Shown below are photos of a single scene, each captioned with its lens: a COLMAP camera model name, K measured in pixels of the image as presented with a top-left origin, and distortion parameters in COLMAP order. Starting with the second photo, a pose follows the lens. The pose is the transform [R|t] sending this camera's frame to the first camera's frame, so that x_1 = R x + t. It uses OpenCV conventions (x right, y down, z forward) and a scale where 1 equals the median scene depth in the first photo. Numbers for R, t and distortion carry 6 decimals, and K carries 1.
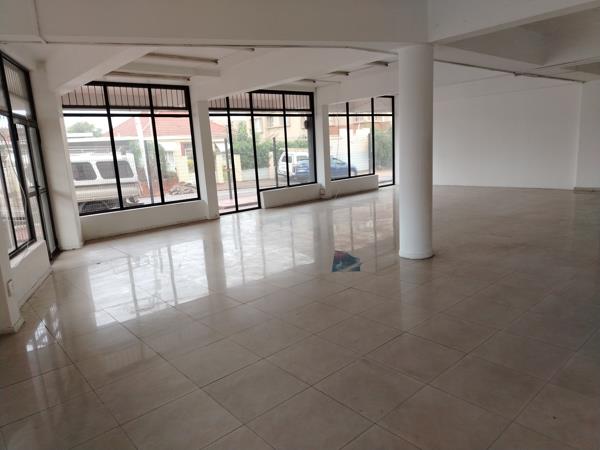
lens RADIAL K [[418.8, 0, 297.8], [0, 418.8, 226.6], [0, 0, 1]] dist [0.047183, -0.045039]
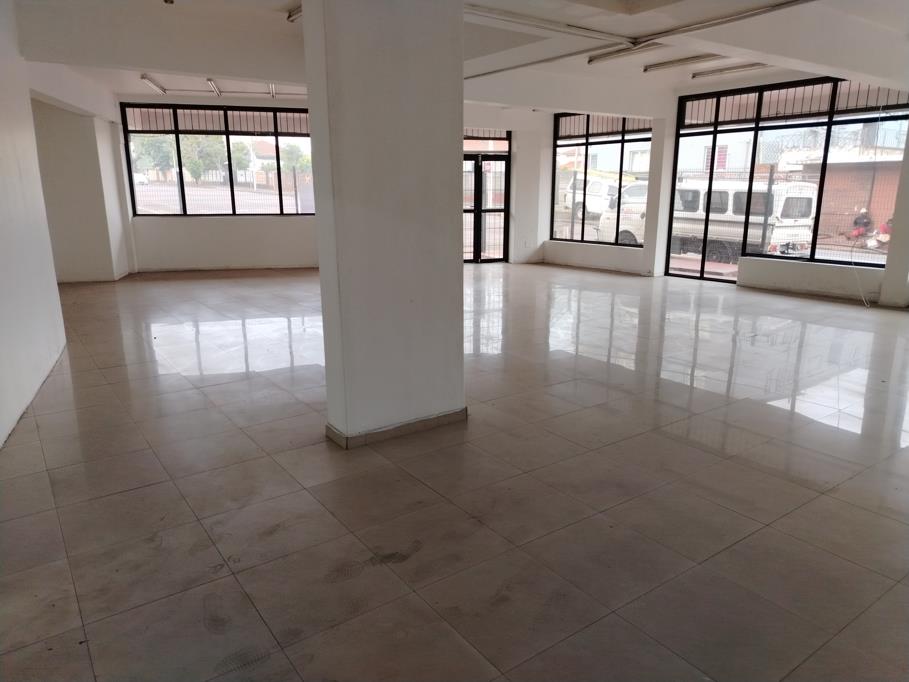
lens RADIAL K [[634.5, 0, 449.5], [0, 634.5, 348.0], [0, 0, 1]] dist [0.047183, -0.045039]
pose [[-0.100806, 0.298303, -0.949133, 0.891047], [-0.180406, 0.932697, 0.312298, -0.177344], [0.978413, 0.202711, -0.040206, 0.658955]]
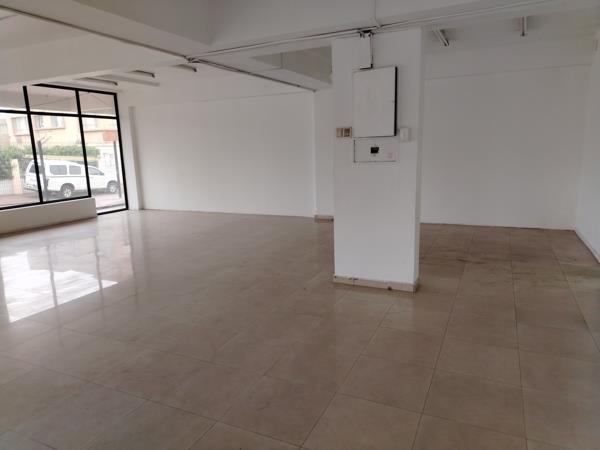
lens RADIAL K [[418.8, 0, 299.8], [0, 418.8, 226.1], [0, 0, 1]] dist [0.047183, -0.045039]
pose [[0.918405, -0.041631, 0.393446, 0.296345], [0.049916, 0.998695, -0.010843, -0.063793], [-0.392481, 0.029597, 0.919284, 0.246220]]
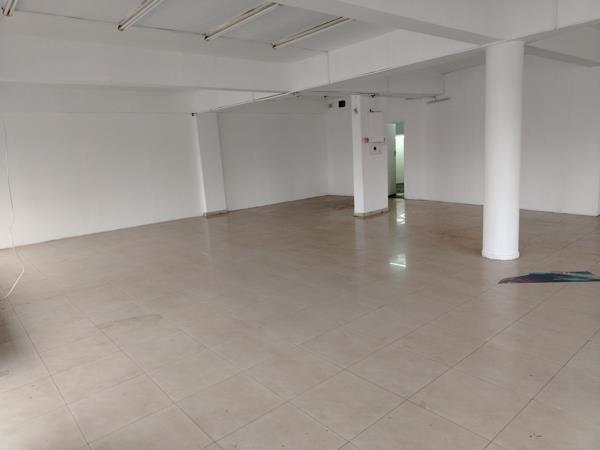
lens RADIAL K [[418.8, 0, 305.4], [0, 418.8, 225.6], [0, 0, 1]] dist [0.047183, -0.045039]
pose [[0.029720, -0.125163, 0.991691, -0.366315], [0.251733, 0.961088, 0.113756, -0.119152], [-0.967340, 0.246260, 0.060071, 0.713374]]
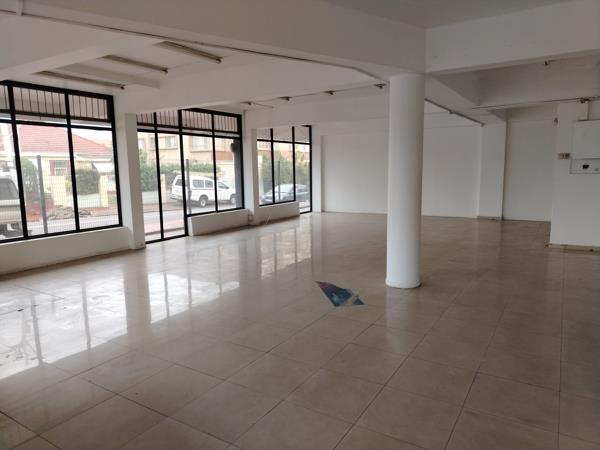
lens RADIAL K [[418.8, 0, 300.0], [0, 418.8, 223.8], [0, 0, 1]] dist [0.047183, -0.045039]
pose [[0.958203, 0.003938, 0.286063, -0.119279], [0.015596, 0.997699, -0.065975, -0.005929], [-0.285665, 0.067679, 0.955937, 0.065126]]
